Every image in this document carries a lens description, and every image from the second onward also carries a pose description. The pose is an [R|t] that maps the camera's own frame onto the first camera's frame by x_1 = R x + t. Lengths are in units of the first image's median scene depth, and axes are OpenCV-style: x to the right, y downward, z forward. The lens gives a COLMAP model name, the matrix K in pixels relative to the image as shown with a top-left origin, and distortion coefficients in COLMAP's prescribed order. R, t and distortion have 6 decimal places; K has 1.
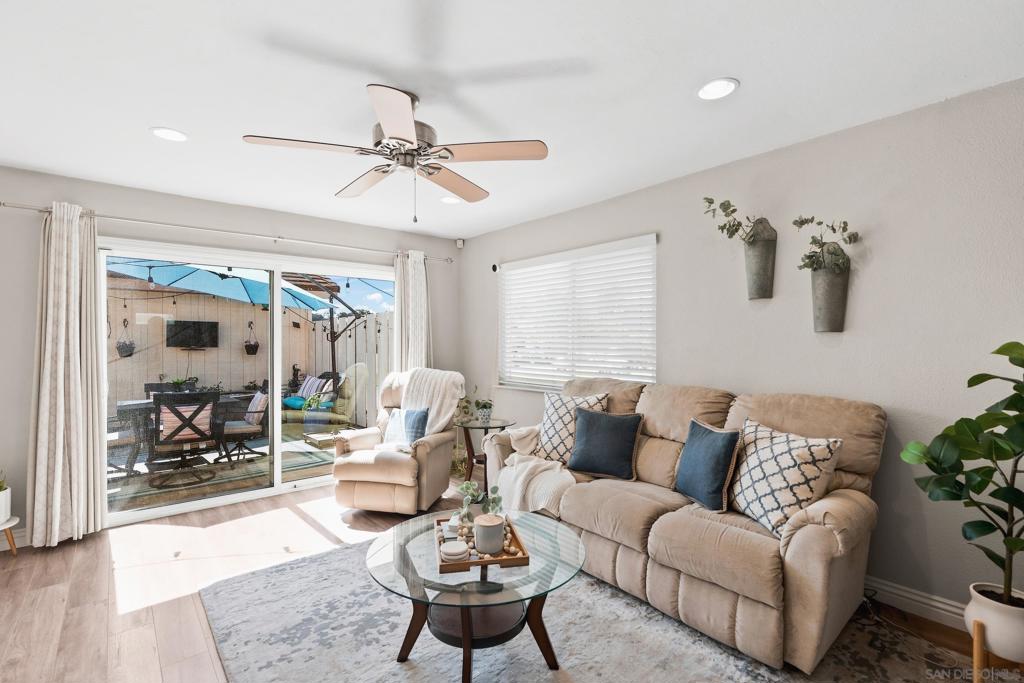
lens RADIAL K [[470.3, 0, 506.7], [0, 470.3, 348.5], [0, 0, 1]] dist [0.003831, 0.000402]
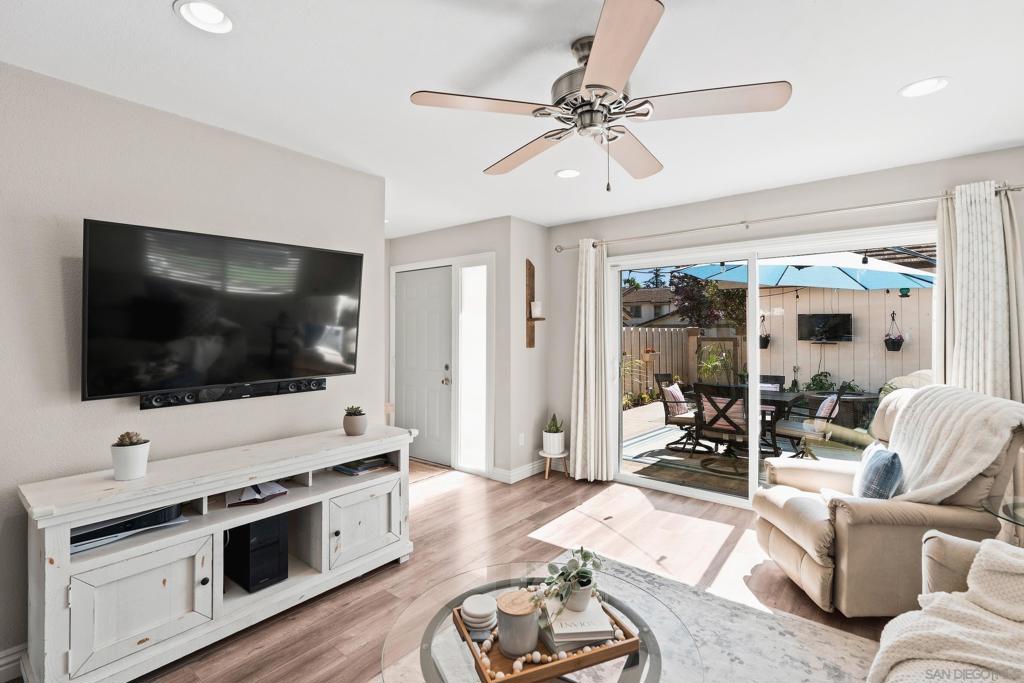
lens RADIAL K [[470.3, 0, 513.9], [0, 470.3, 332.4], [0, 0, 1]] dist [0.003831, 0.000402]
pose [[0.200804, -0.000671, -0.979631, 0.253886], [-0.014174, 0.999893, -0.003590, -0.013183], [0.979529, 0.014606, 0.200773, 0.328085]]
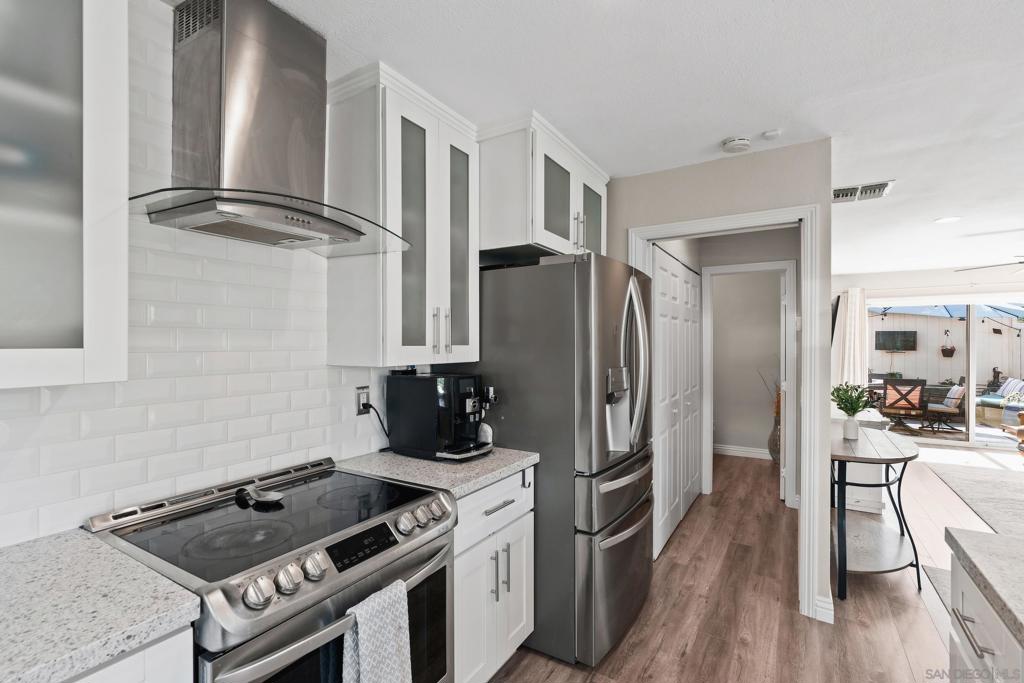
lens RADIAL K [[470.3, 0, 501.9], [0, 470.3, 340.0], [0, 0, 1]] dist [0.003831, 0.000402]
pose [[0.320426, -0.001736, -0.947272, 0.439464], [-0.014394, 0.999874, -0.006702, -0.012108], [0.947164, 0.015782, 0.320360, -0.868704]]
